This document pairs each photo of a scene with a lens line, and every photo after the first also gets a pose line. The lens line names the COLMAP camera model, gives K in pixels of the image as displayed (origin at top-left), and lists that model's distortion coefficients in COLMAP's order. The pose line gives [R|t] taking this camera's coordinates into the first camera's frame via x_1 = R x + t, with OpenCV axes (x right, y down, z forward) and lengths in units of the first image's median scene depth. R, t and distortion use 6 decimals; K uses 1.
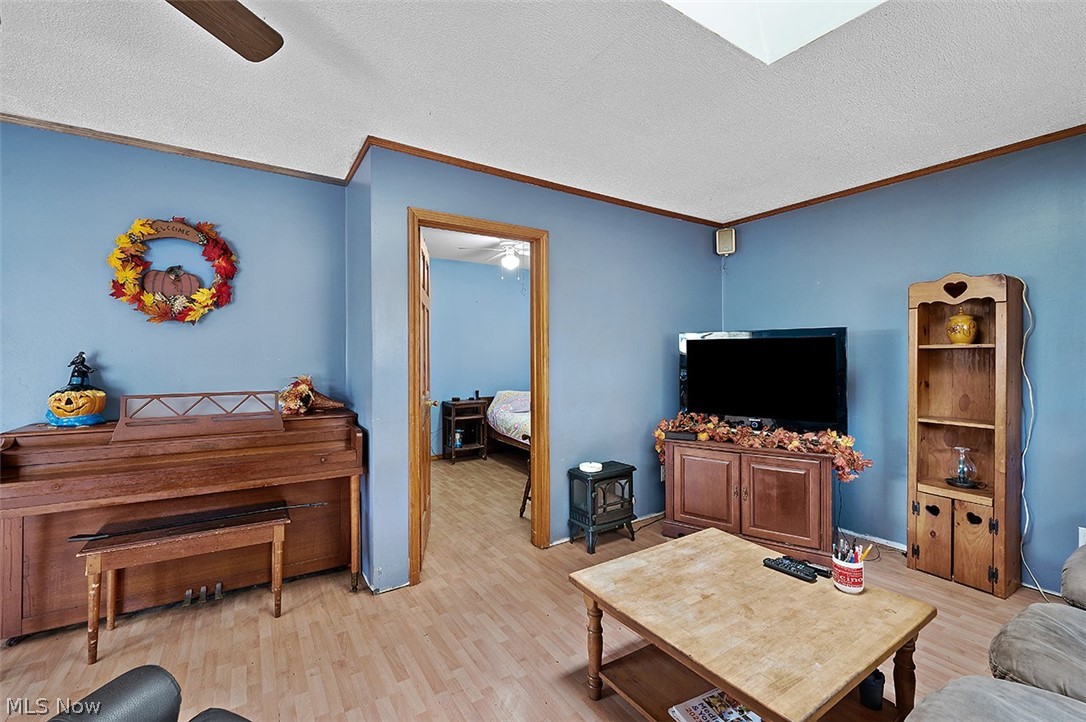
lens RADIAL K [[458.4, 0, 542.8], [0, 458.4, 356.8], [0, 0, 1]] dist [0.000678, 0.000086]
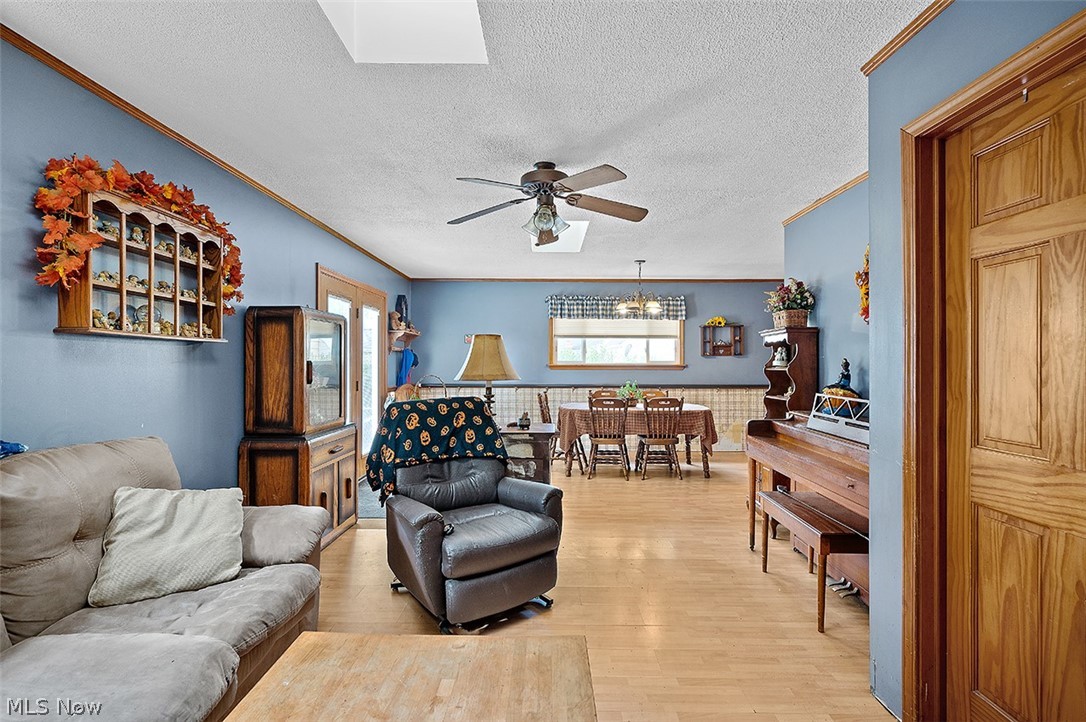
lens RADIAL K [[527.8, 0, 542.0], [0, 527.8, 360.1], [0, 0, 1]] dist [0.000697, 0.000050]
pose [[-0.555185, 0.005794, -0.831707, 0.417609], [-0.002296, 0.999961, 0.008499, -0.007993], [0.831724, 0.006628, -0.555150, 0.701771]]
